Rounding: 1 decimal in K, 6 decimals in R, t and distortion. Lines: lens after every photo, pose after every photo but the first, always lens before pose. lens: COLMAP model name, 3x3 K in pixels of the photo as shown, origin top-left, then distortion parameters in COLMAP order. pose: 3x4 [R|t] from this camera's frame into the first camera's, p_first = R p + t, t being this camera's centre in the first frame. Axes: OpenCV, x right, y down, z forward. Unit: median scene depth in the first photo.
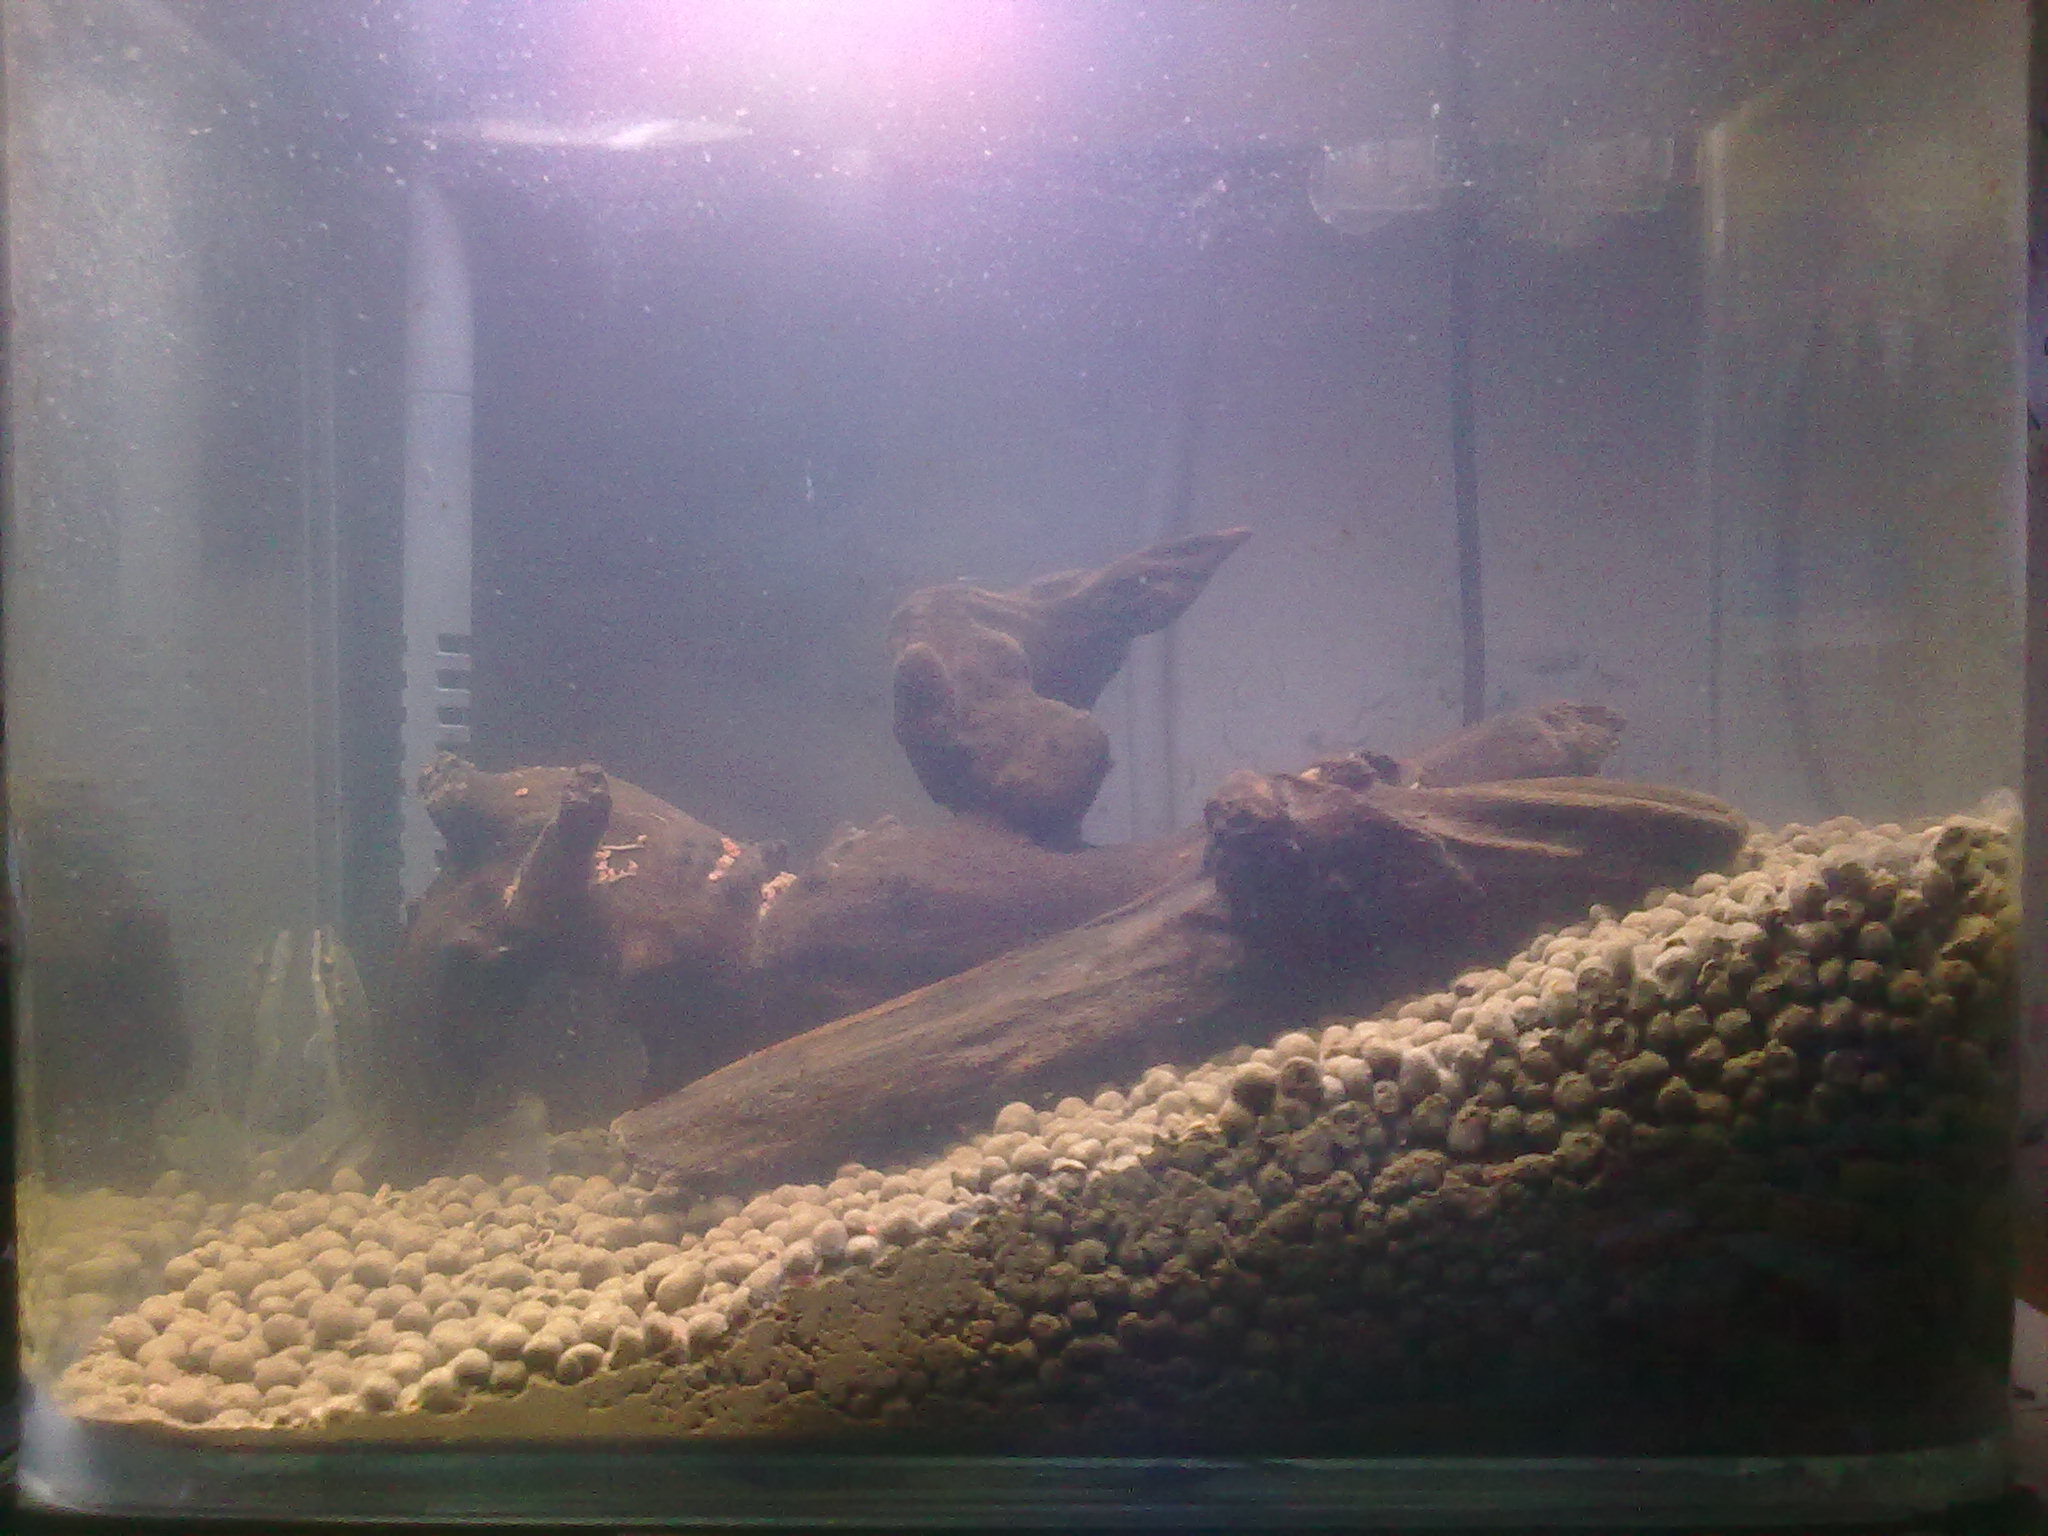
lens RADIAL K [[2032.0, 0, 1123.9], [0, 2032.0, 804.6], [0, 0, 1]] dist [0.009291, -0.119688]
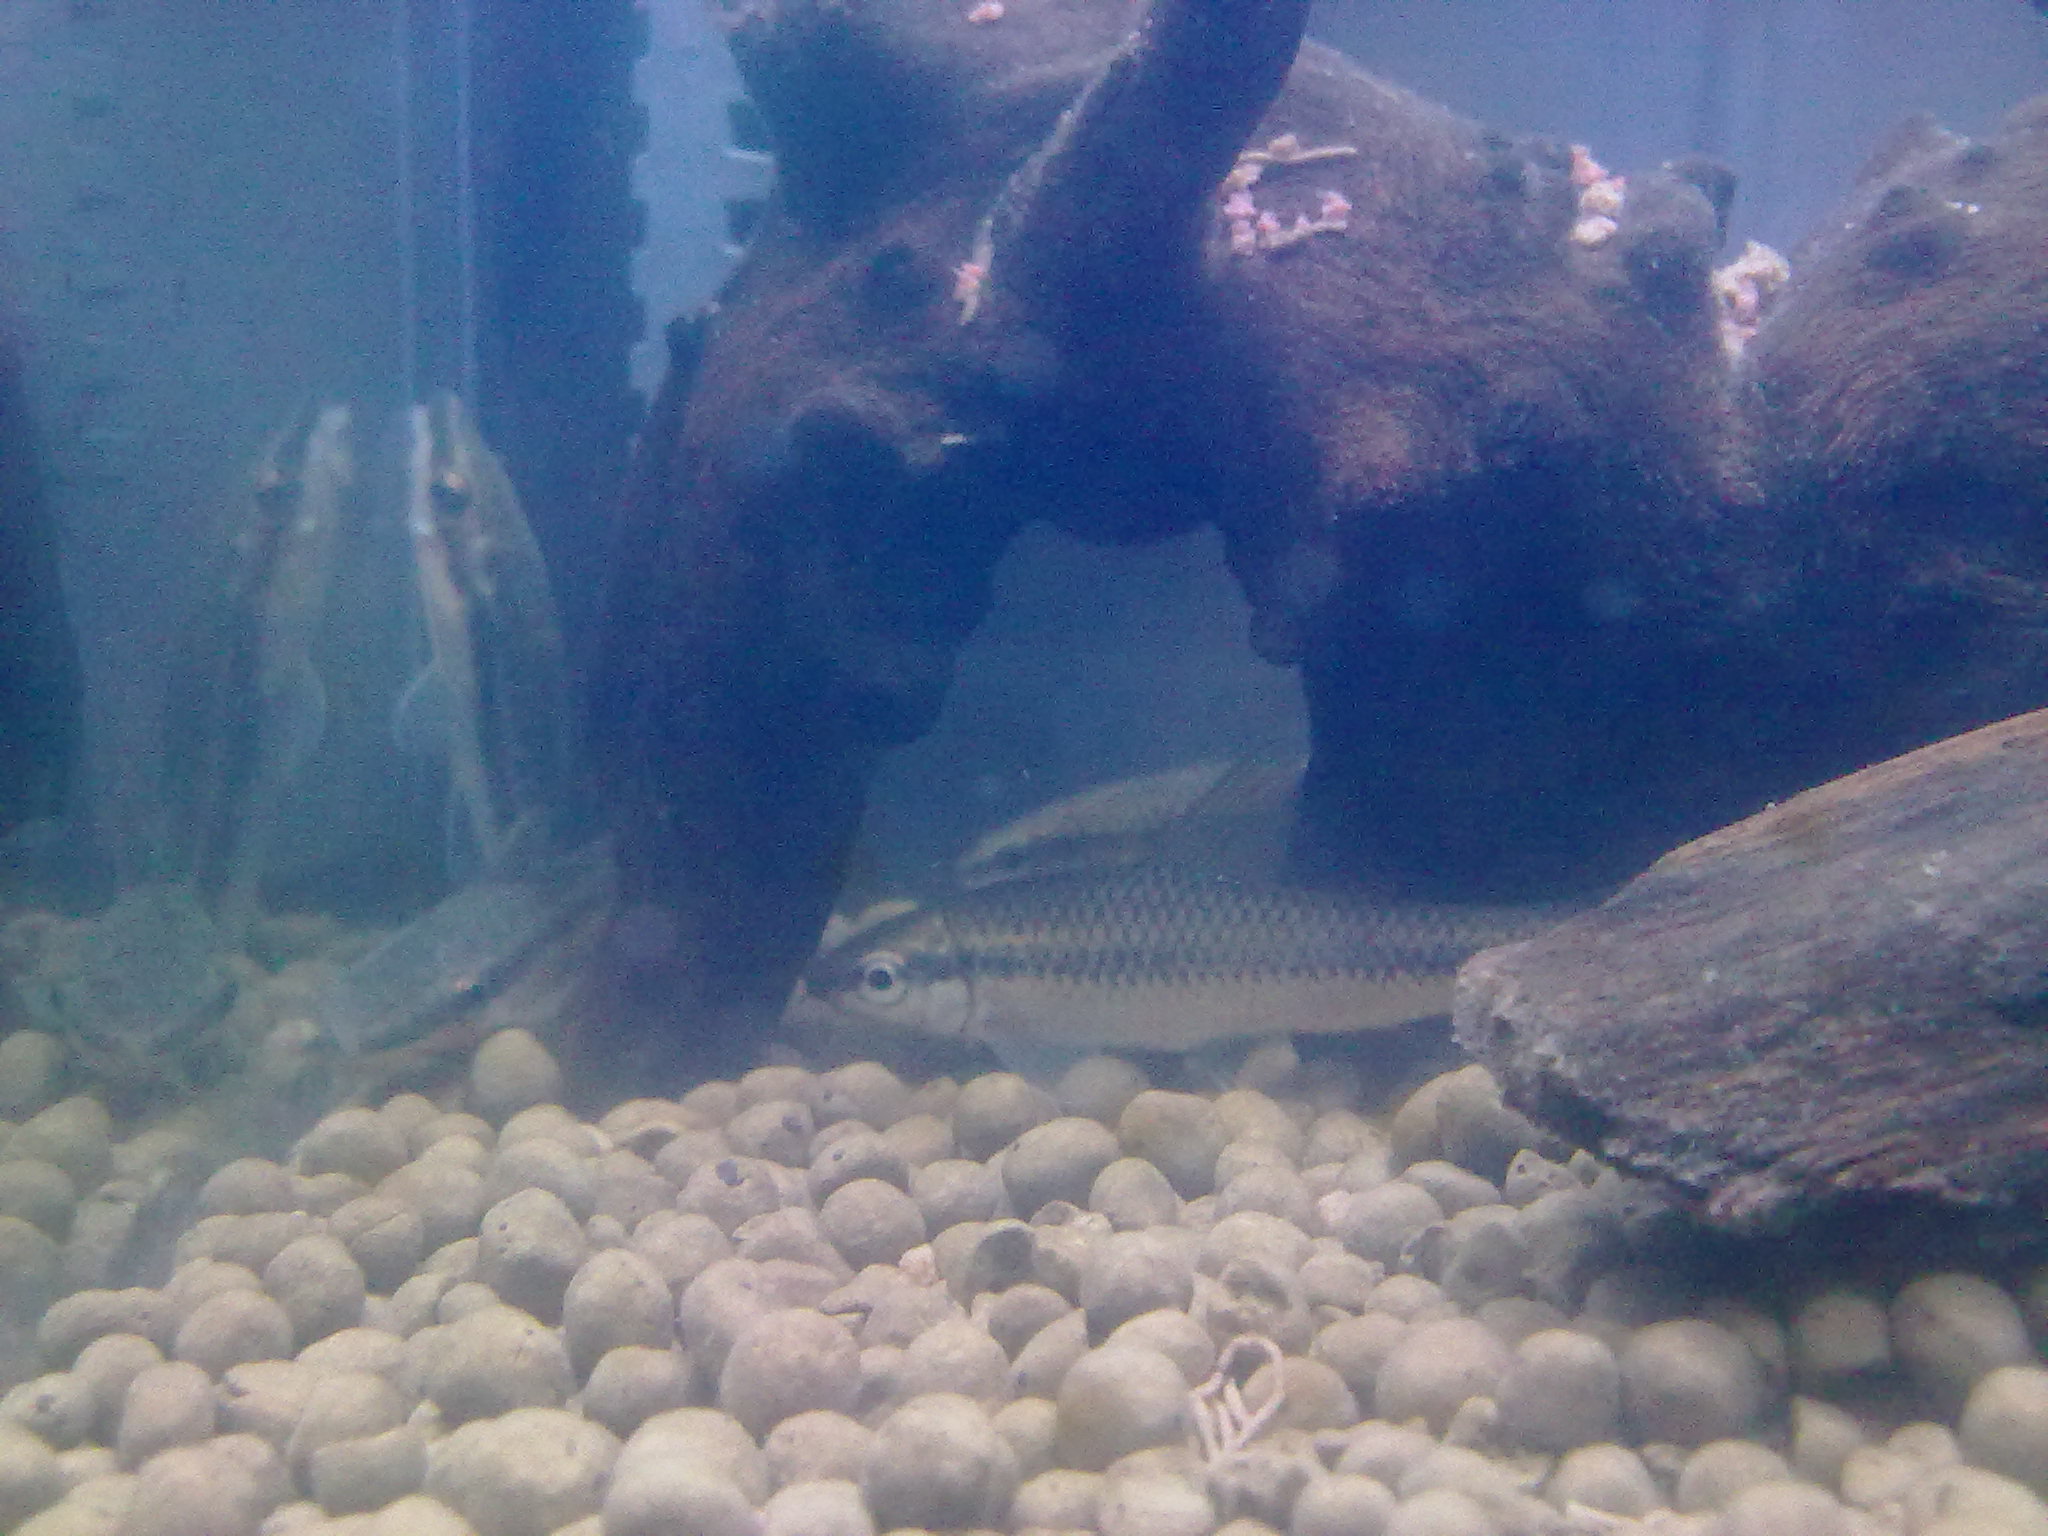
lens RADIAL K [[2086.5, 0, 1024.0], [0, 2086.5, 768.0], [0, 0, 1]] dist [0.108521, 0.002620]
pose [[0.997215, 0.038324, -0.063975, -0.348085], [-0.030548, 0.992498, 0.118386, 0.109592], [0.068032, -0.116102, 0.990905, 0.822171]]
